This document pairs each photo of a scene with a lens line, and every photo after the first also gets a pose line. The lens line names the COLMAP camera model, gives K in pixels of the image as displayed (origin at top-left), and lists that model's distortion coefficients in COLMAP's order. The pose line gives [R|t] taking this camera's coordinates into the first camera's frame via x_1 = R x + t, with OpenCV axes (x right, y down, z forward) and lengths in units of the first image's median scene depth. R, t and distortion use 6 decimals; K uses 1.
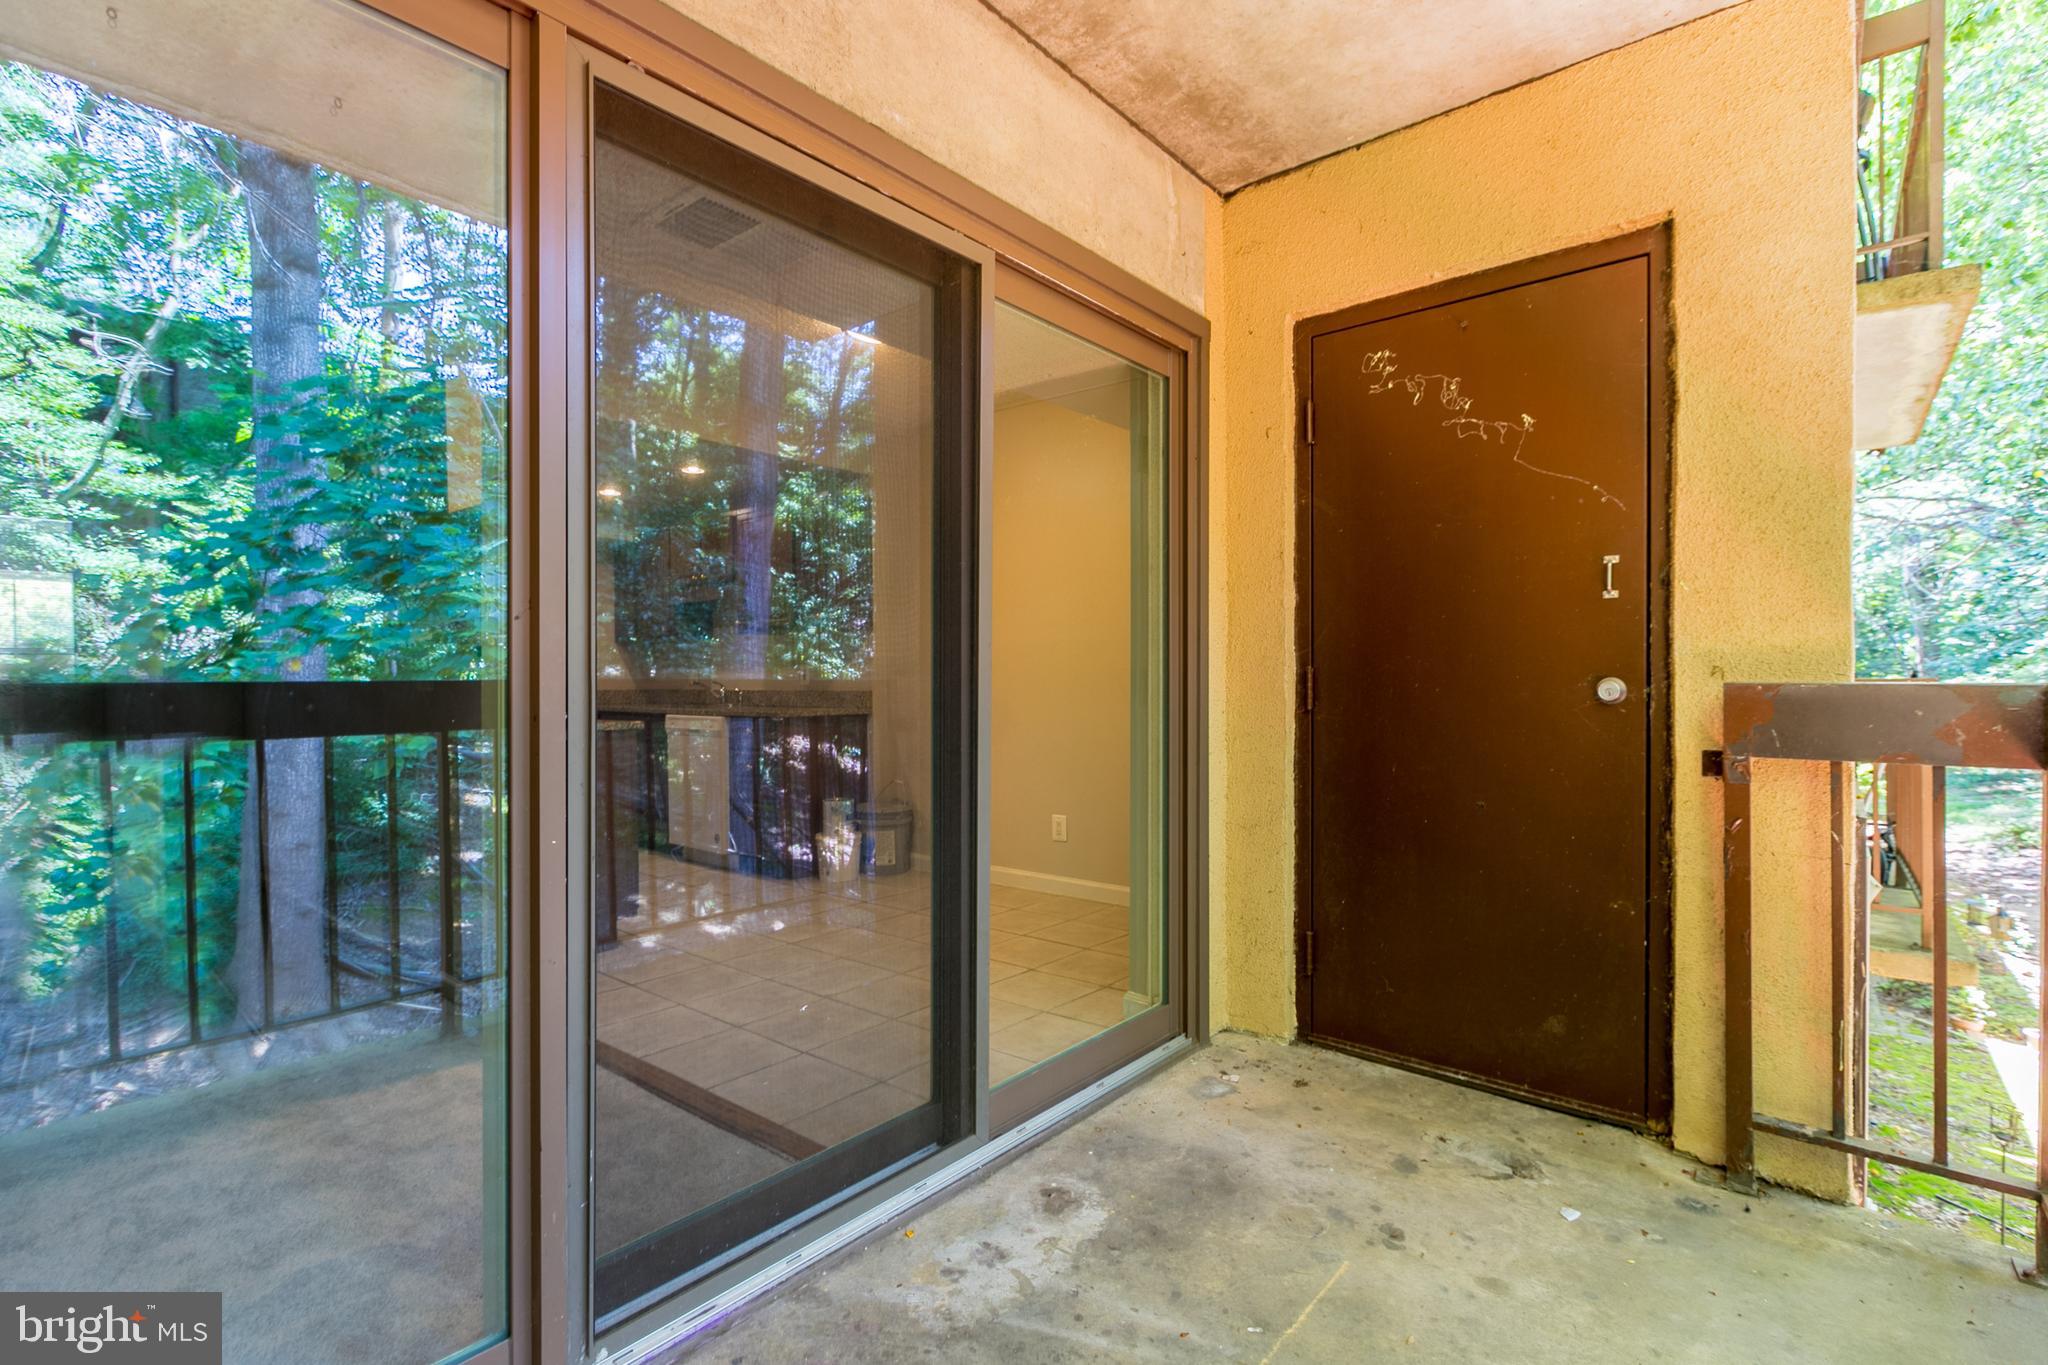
lens RADIAL K [[940.4, 0, 1034.7], [0, 940.4, 682.6], [0, 0, 1]] dist [0.001374, -0.000673]
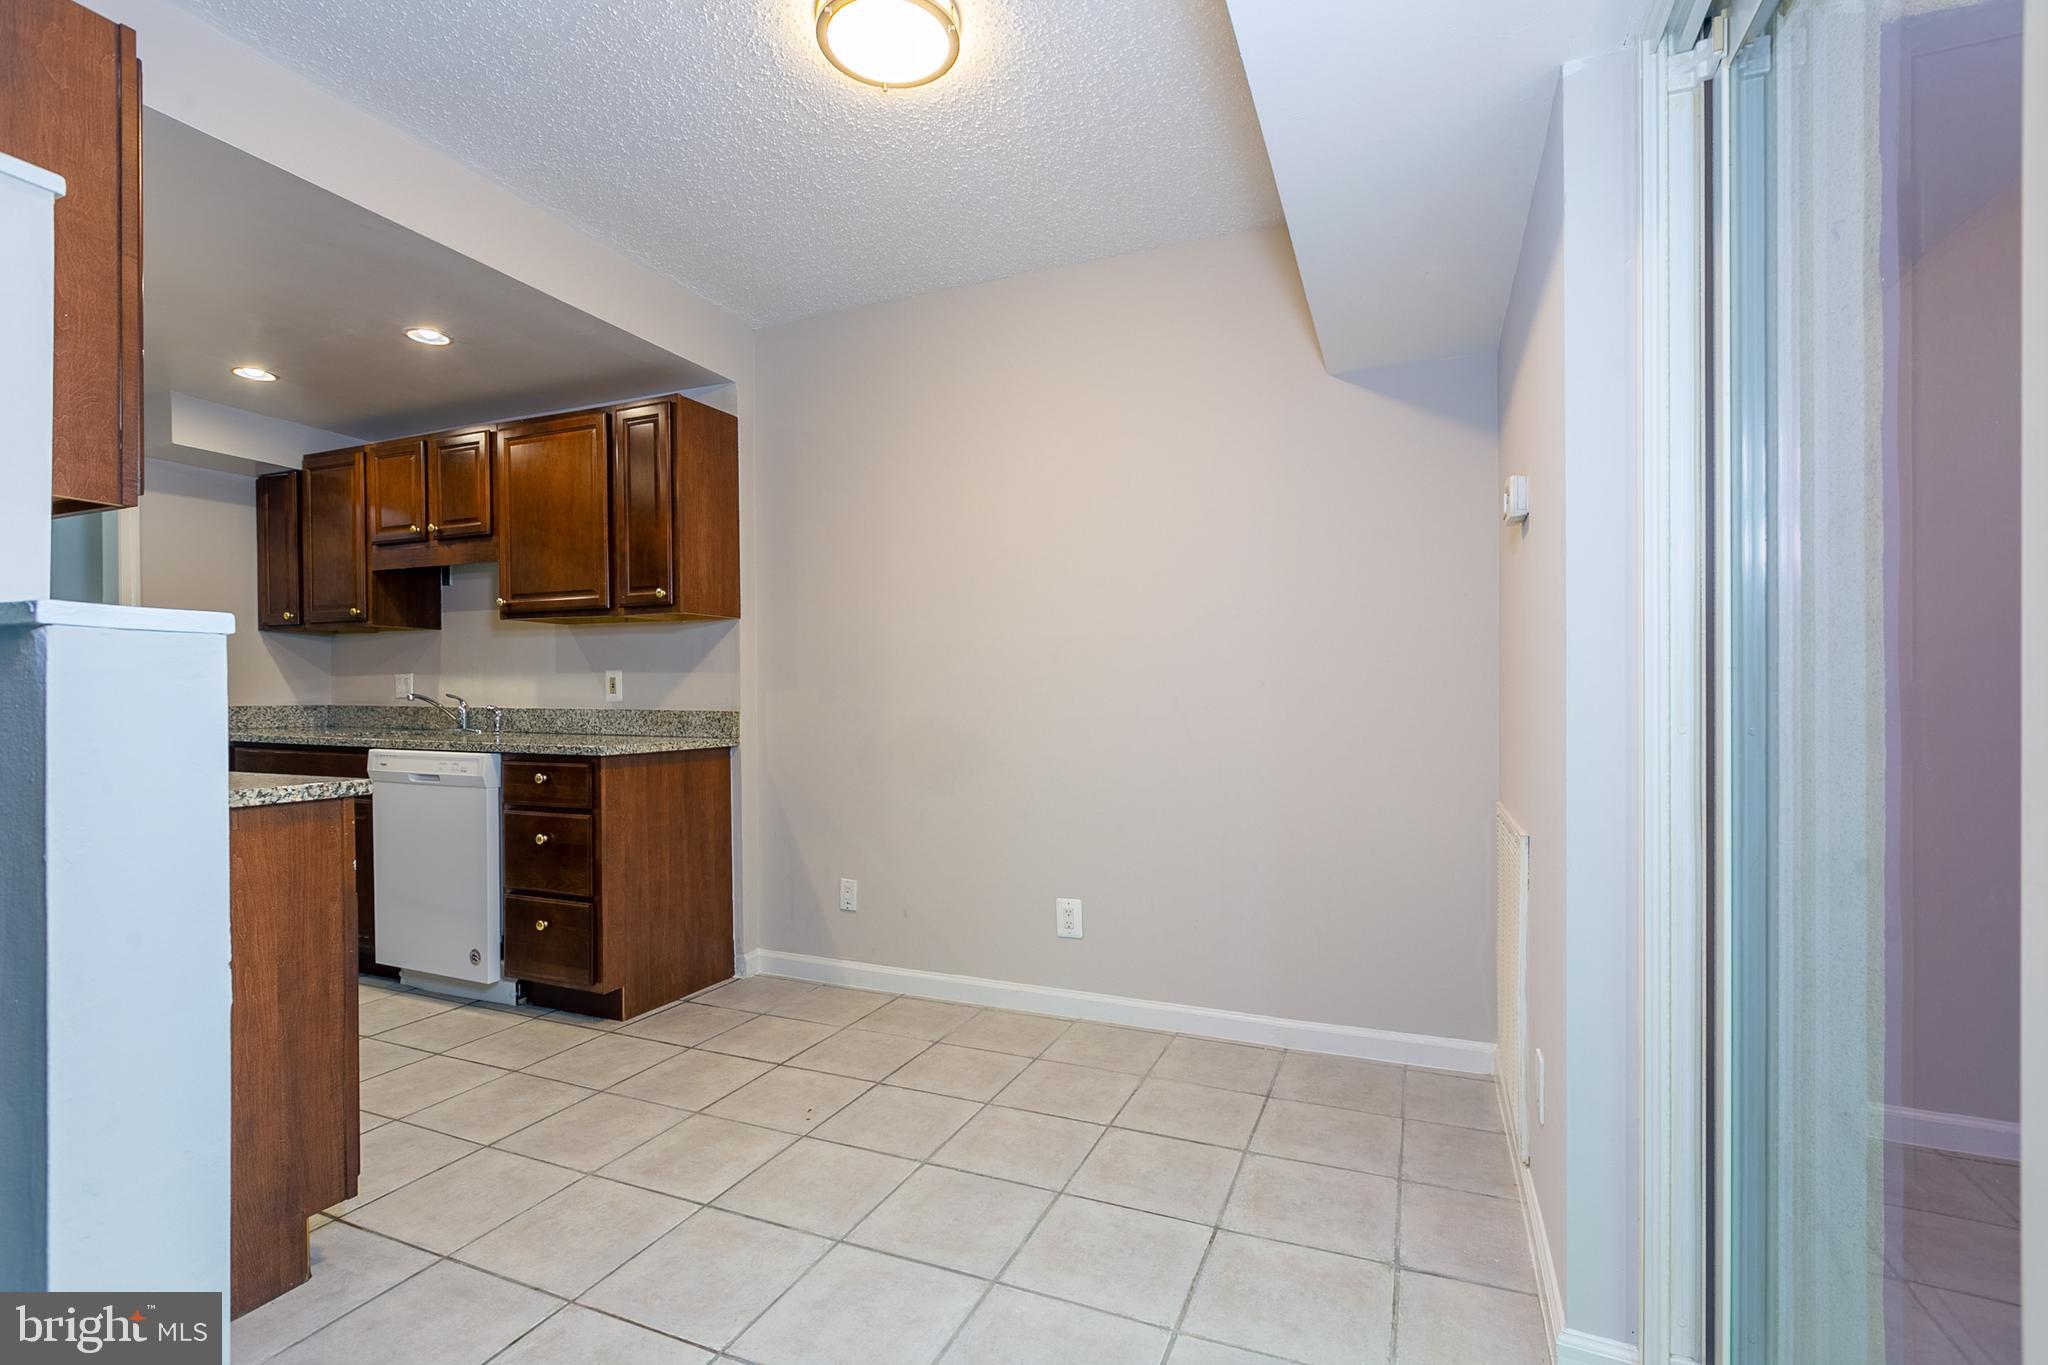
lens RADIAL K [[916.5, 0, 1019.7], [0, 916.5, 712.7], [0, 0, 1]] dist [-0.000321, -0.000162]
pose [[0.958655, 0.001855, 0.284564, -0.413243], [-0.006608, 0.999854, 0.015742, -0.003960], [-0.284493, -0.016971, 0.958528, 0.822323]]
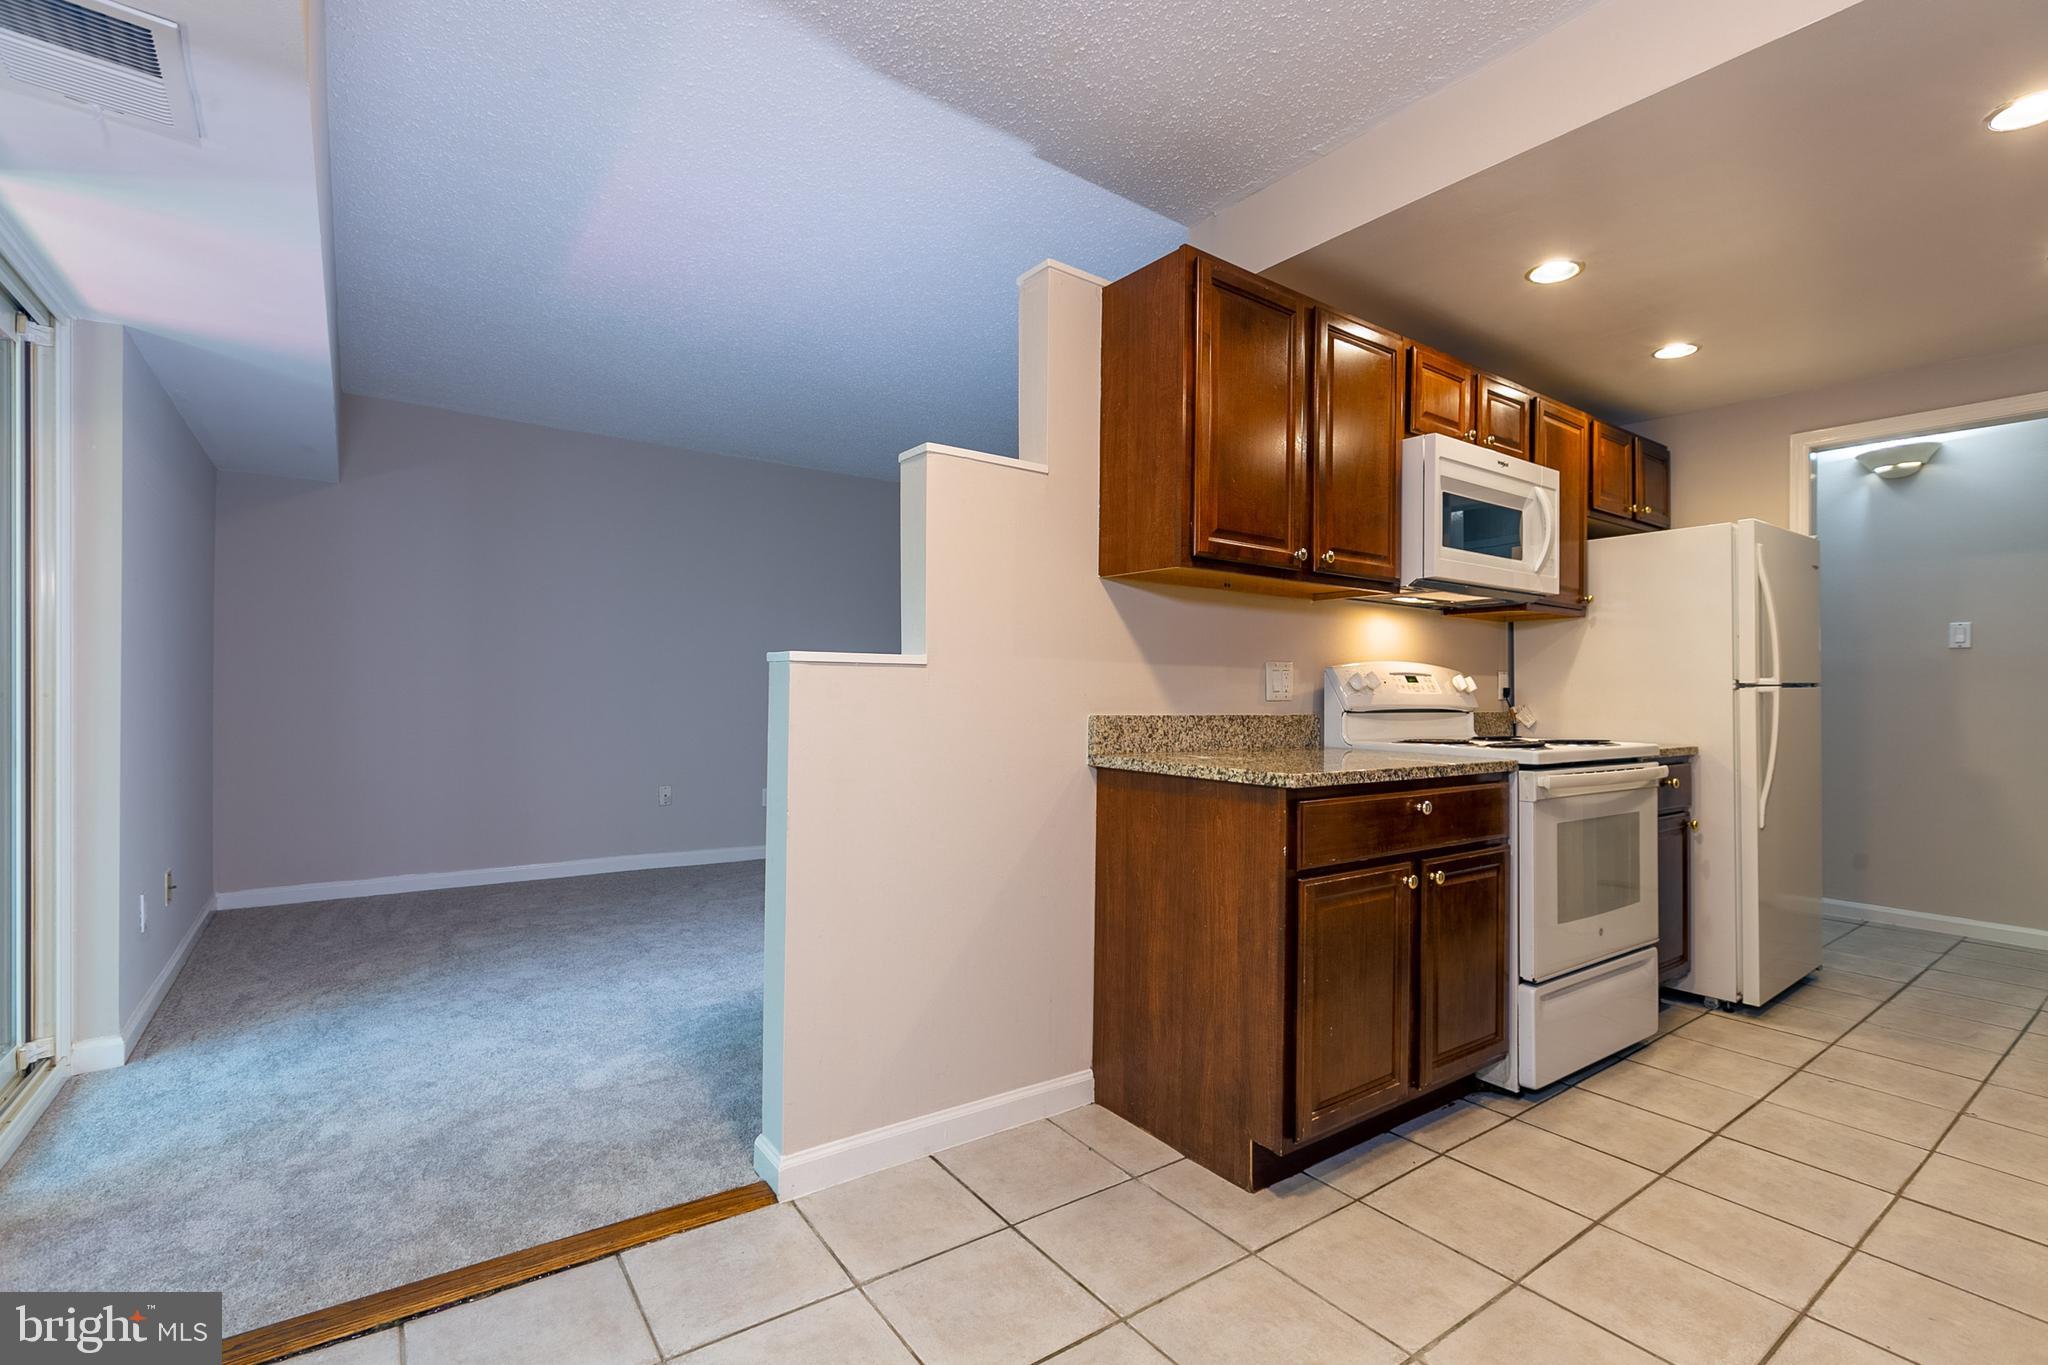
lens RADIAL K [[924.3, 0, 1025.5], [0, 924.3, 680.5], [0, 0, 1]] dist [0.009047, -0.006313]
pose [[-0.241696, -0.005513, -0.970336, 0.167737], [-0.013207, 0.999910, -0.002391, -0.011711], [0.970262, 0.012237, -0.241747, 1.712071]]
